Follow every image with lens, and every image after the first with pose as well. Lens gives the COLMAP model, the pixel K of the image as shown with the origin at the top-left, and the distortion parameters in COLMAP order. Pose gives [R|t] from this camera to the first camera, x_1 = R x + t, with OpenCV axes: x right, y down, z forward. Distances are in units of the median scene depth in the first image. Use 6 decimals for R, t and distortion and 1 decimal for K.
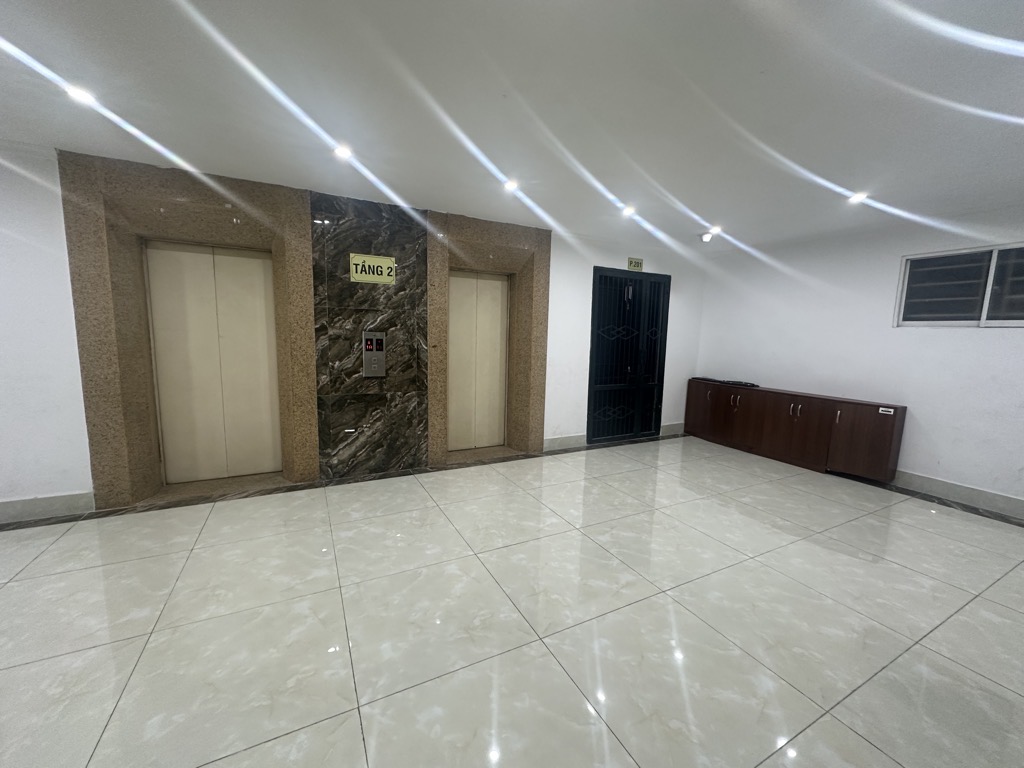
lens RADIAL K [[405.0, 0, 513.4], [0, 405.0, 384.8], [0, 0, 1]] dist [0.000362, -0.000006]
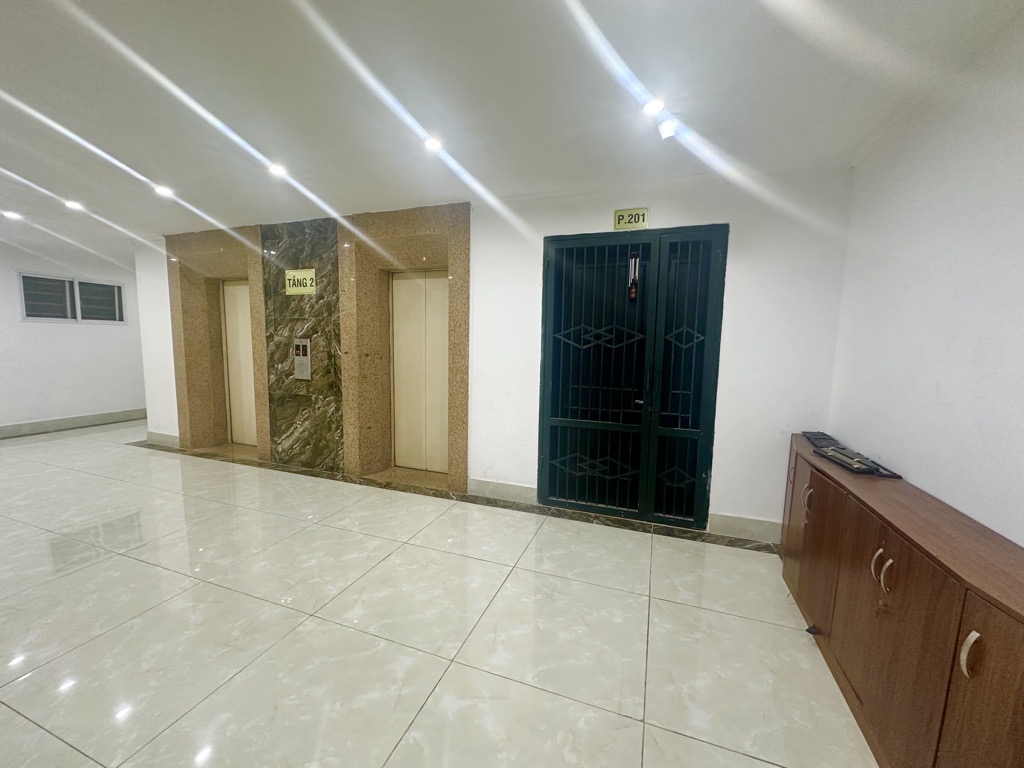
lens RADIAL K [[405.0, 0, 510.7], [0, 405.0, 384.8], [0, 0, 1]] dist [0.000362, -0.000006]
pose [[0.674207, 0.065886, -0.735598, 0.816520], [-0.095633, 0.995415, 0.001506, -0.058627], [0.732324, 0.069332, 0.677417, 0.646519]]
